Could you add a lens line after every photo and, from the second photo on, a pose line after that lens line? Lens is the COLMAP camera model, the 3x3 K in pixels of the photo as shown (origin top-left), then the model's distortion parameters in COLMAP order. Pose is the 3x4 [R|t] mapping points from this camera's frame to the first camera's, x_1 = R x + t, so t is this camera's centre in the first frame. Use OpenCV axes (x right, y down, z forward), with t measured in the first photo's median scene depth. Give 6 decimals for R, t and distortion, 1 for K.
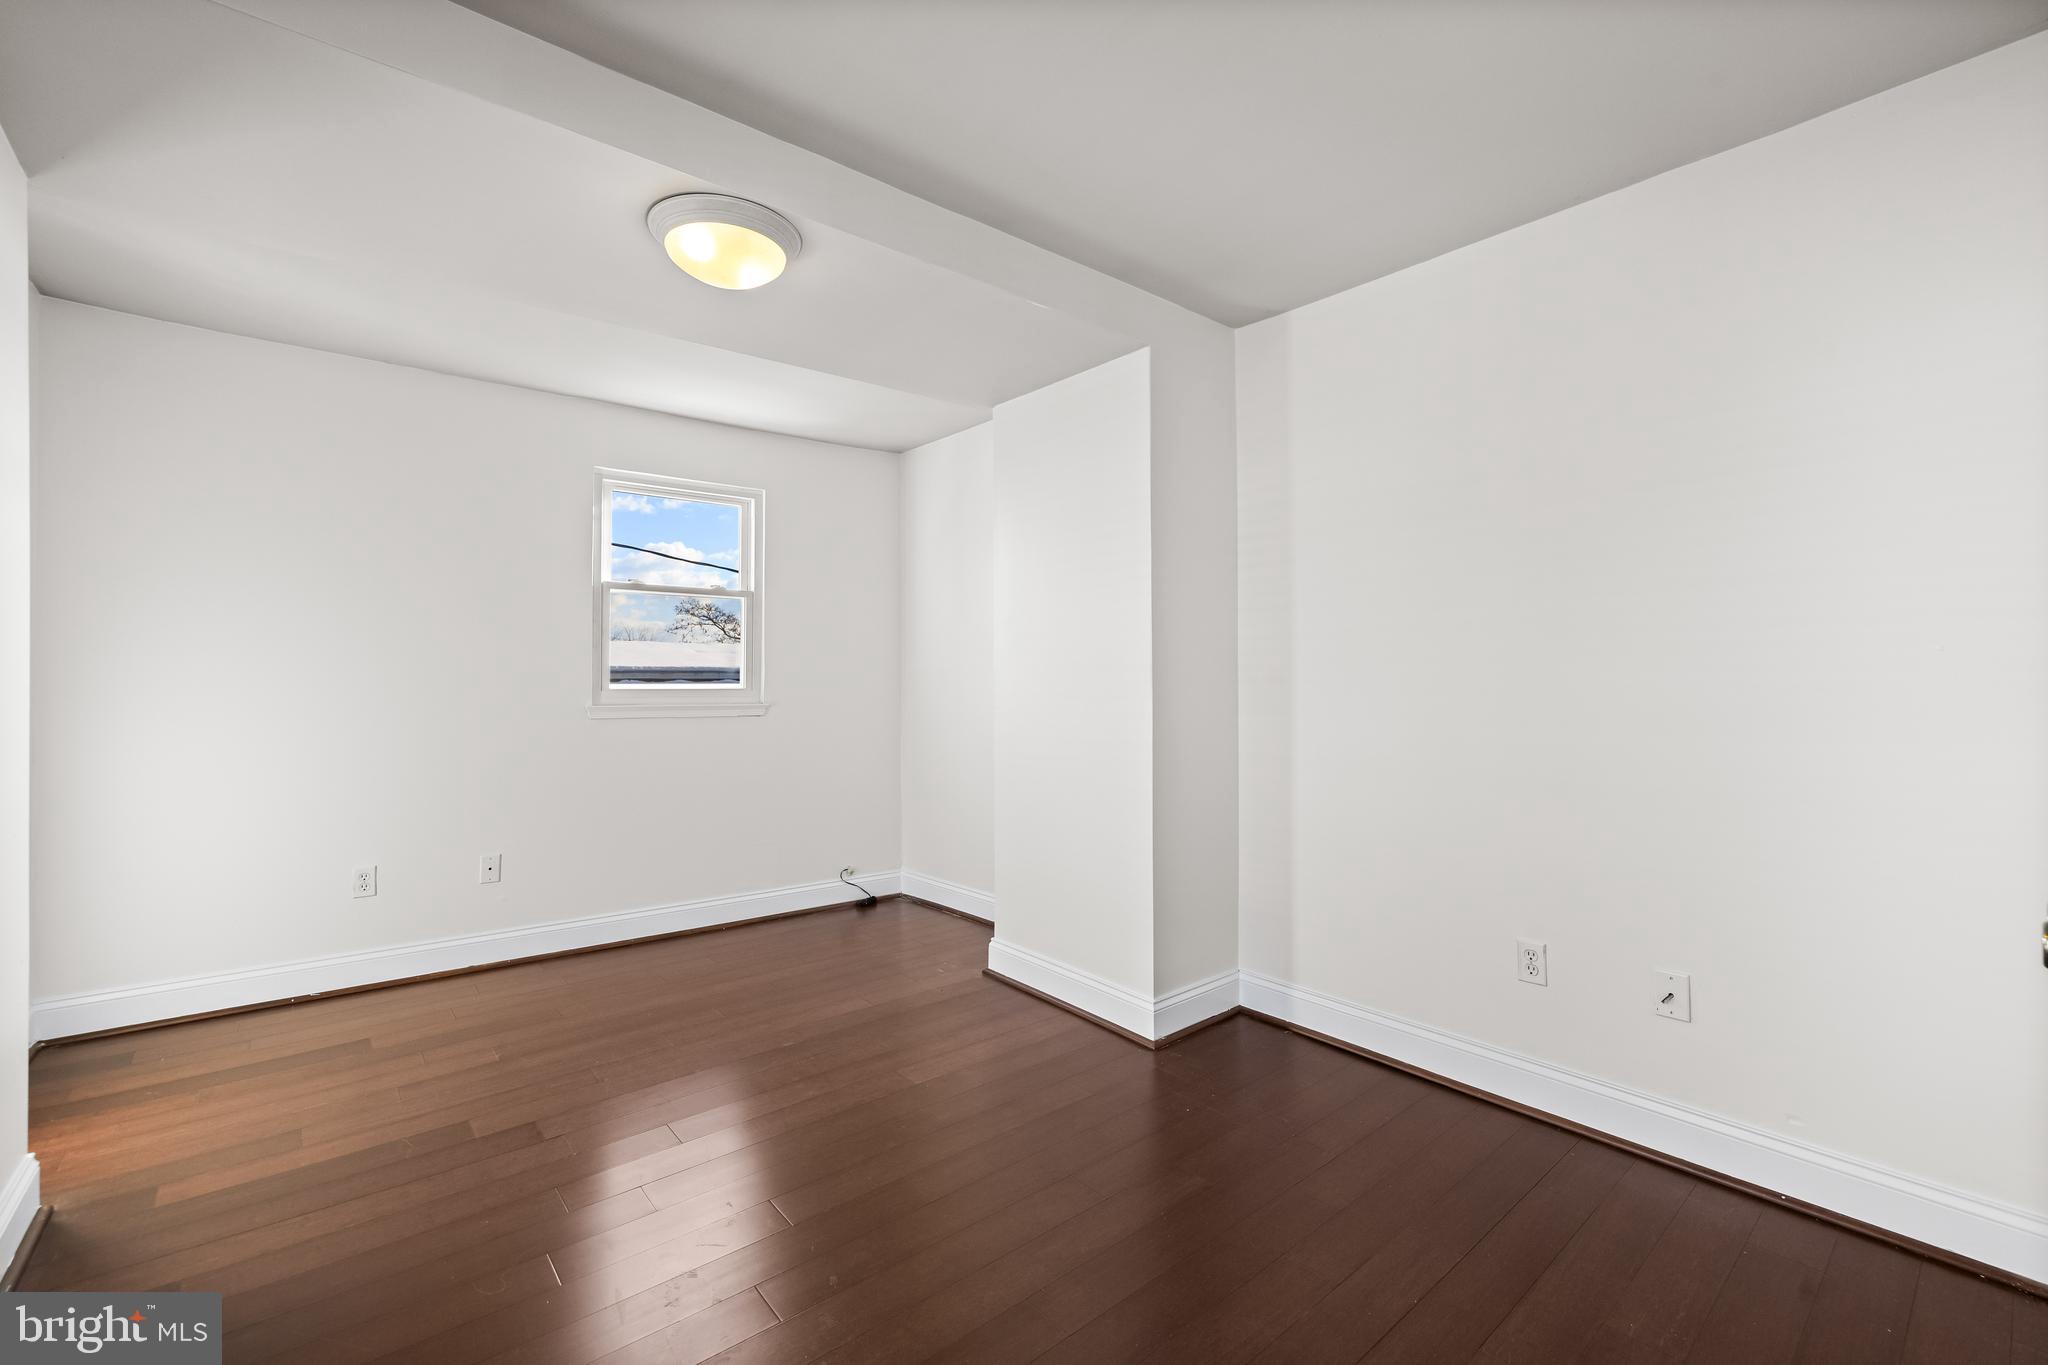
lens RADIAL K [[863.4, 0, 1022.1], [0, 863.4, 678.6], [0, 0, 1]] dist [0.006769, -0.000363]
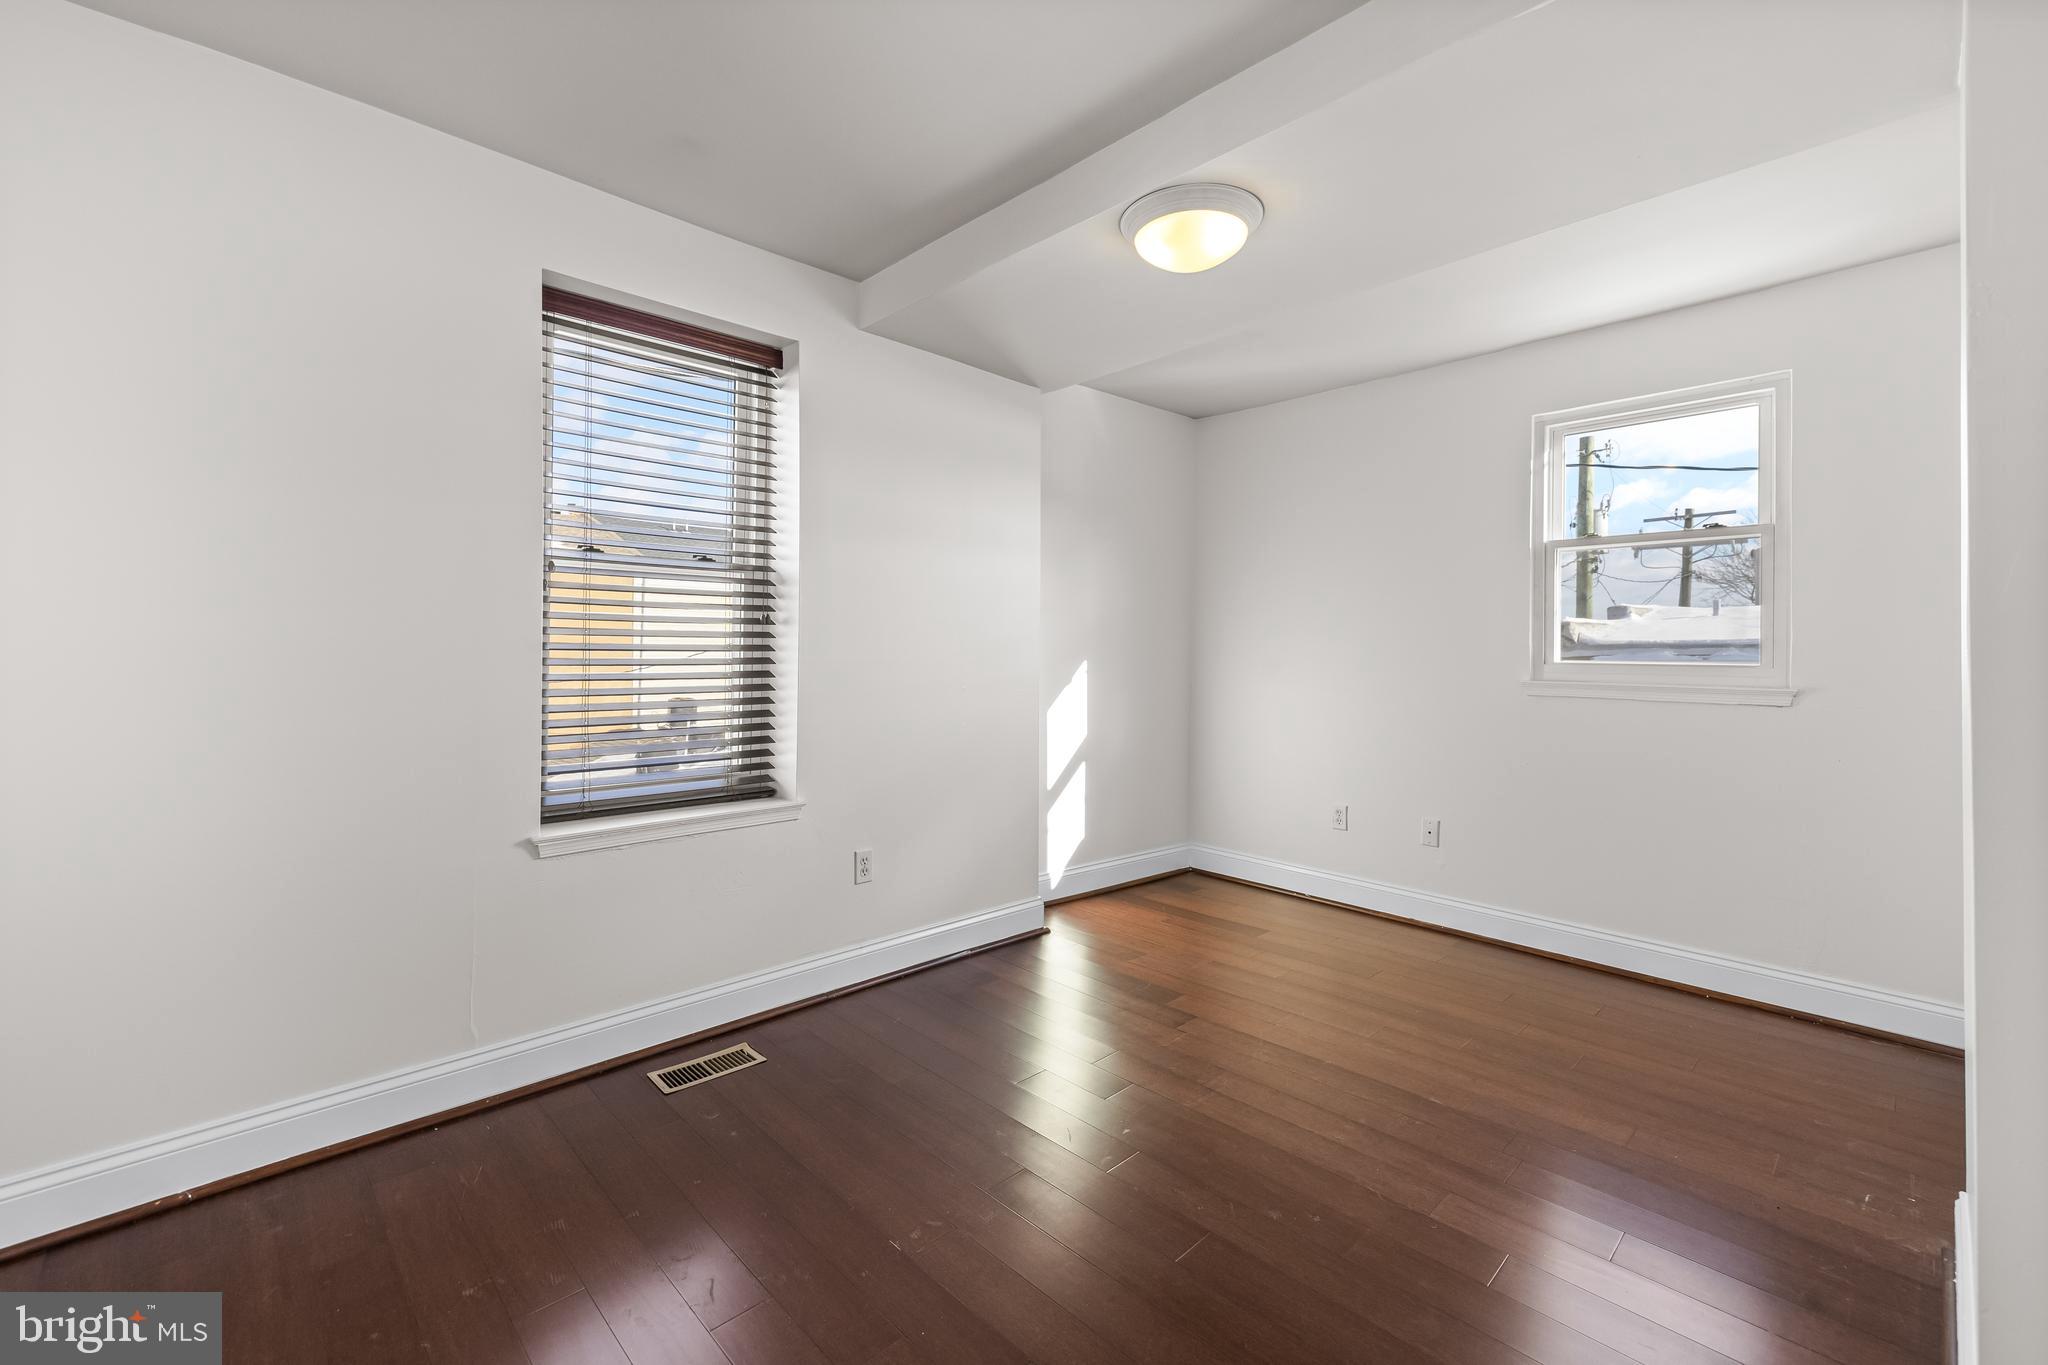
lens RADIAL K [[863.4, 0, 1004.1], [0, 863.4, 649.0], [0, 0, 1]] dist [0.006769, -0.000363]
pose [[0.056228, -0.002479, -0.998415, 0.412593], [-0.004556, 0.999986, -0.002740, 0.002912], [0.998408, 0.004703, 0.056216, 0.437808]]
